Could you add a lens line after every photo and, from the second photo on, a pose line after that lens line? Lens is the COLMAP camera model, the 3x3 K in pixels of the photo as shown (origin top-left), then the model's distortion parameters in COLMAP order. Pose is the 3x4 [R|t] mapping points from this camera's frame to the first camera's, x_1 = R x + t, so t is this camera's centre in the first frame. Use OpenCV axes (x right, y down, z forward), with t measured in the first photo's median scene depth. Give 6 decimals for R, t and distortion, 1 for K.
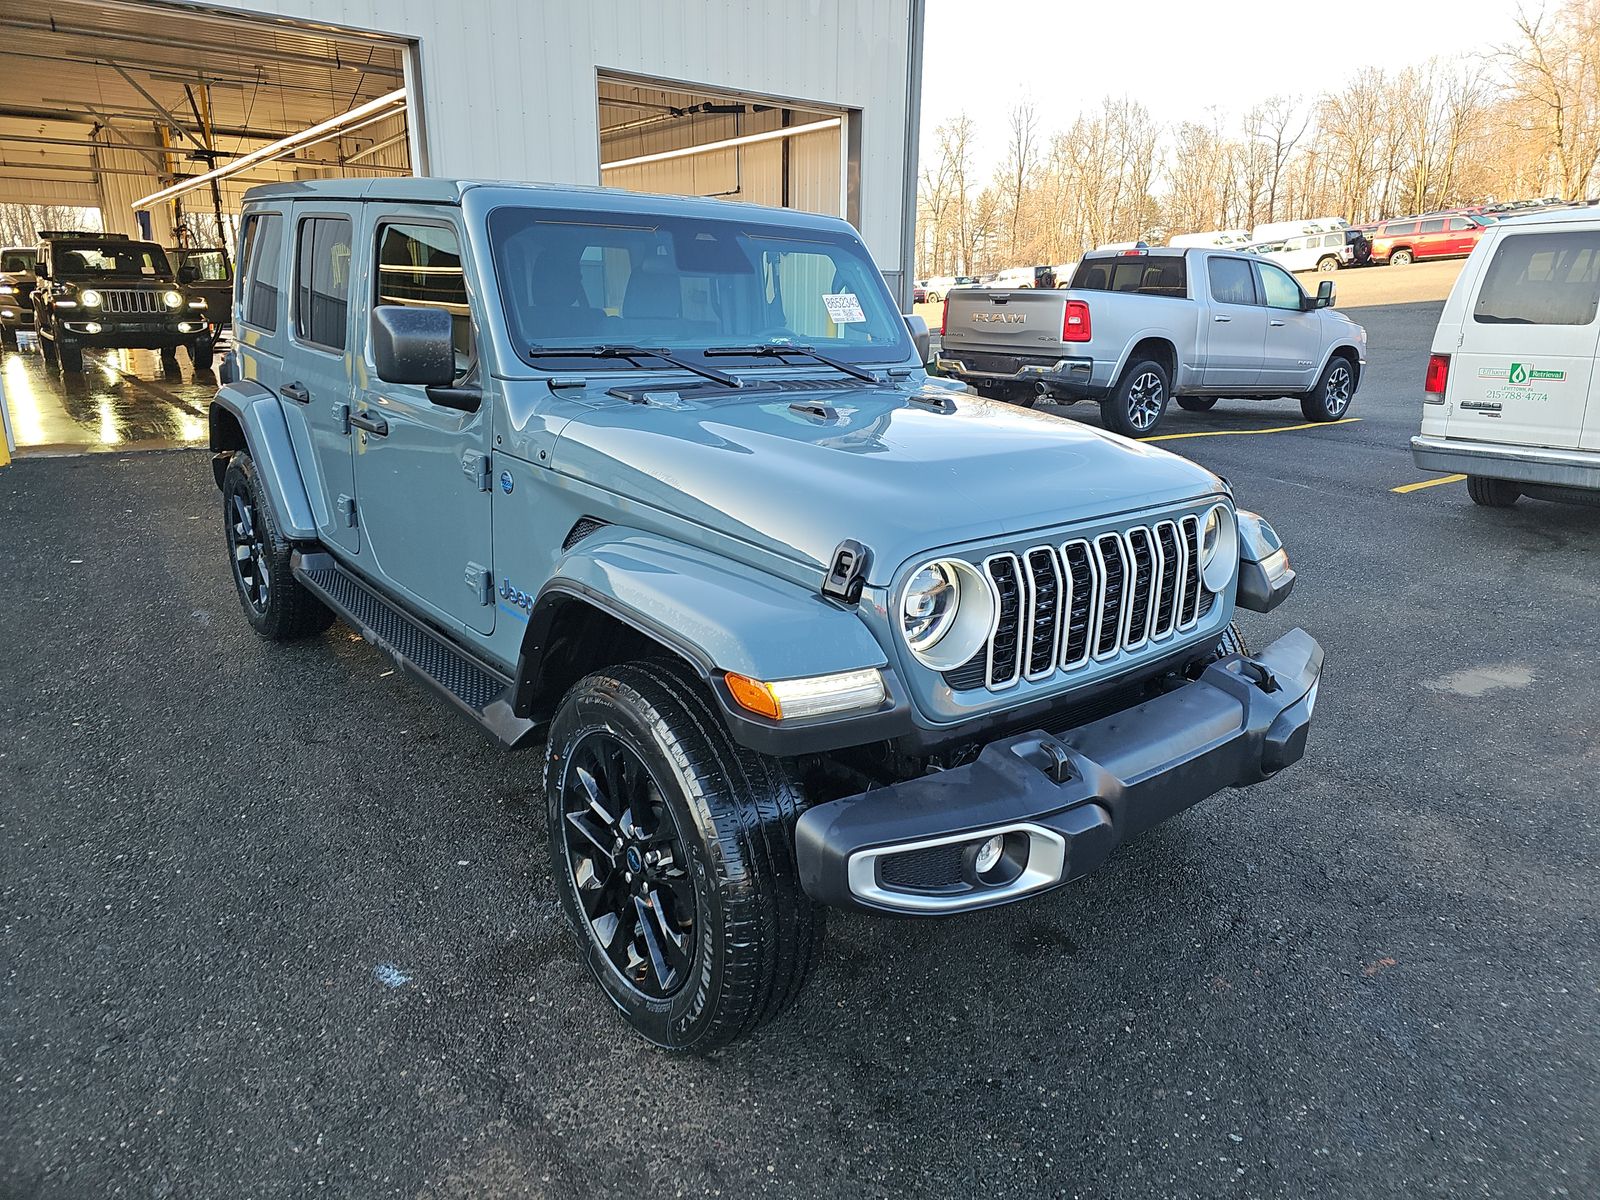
lens RADIAL K [[1050.6, 0, 800.0], [0, 1050.6, 600.0], [0, 0, 1]] dist [0.009613, 0.003101]
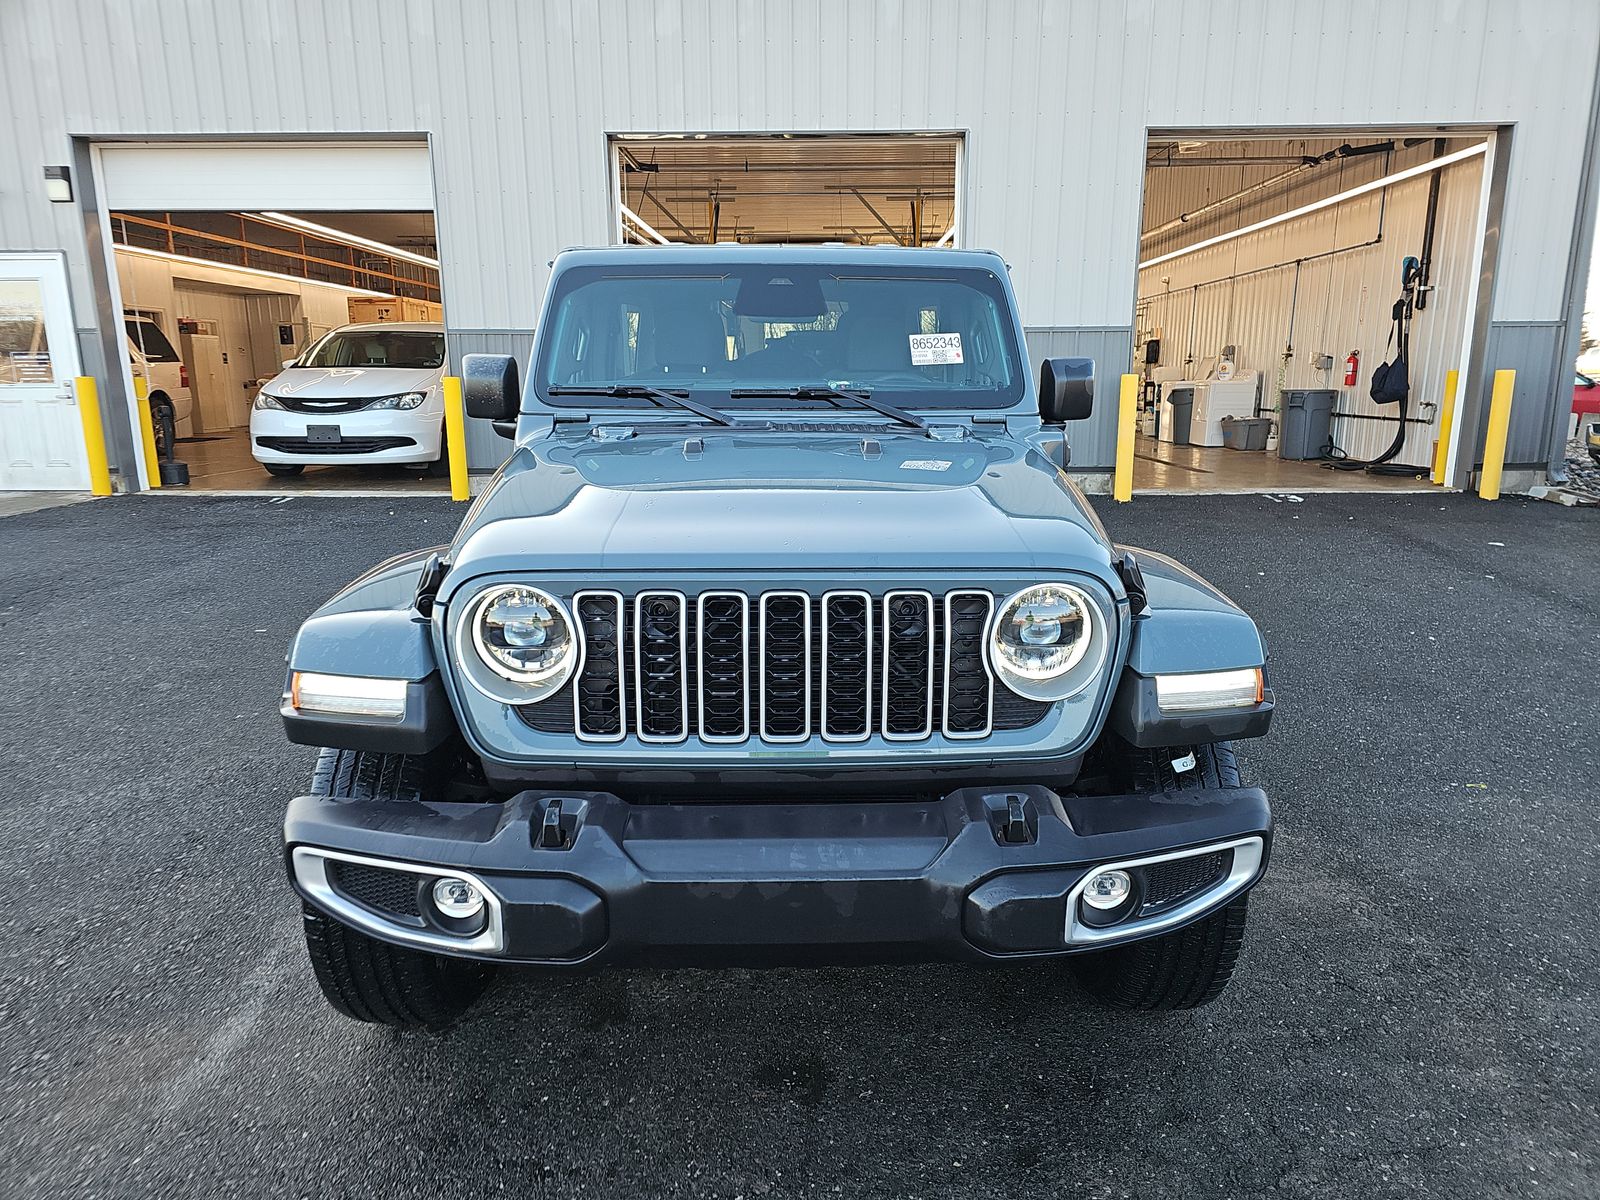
lens RADIAL K [[1057.0, 0, 800.0], [0, 1057.0, 600.0], [0, 0, 1]] dist [0.042521, -0.044309]
pose [[0.777099, 0.110918, -0.619527, 0.230375], [-0.157388, 0.987321, -0.020652, -0.011199], [0.609382, 0.113555, 0.784703, 0.099930]]
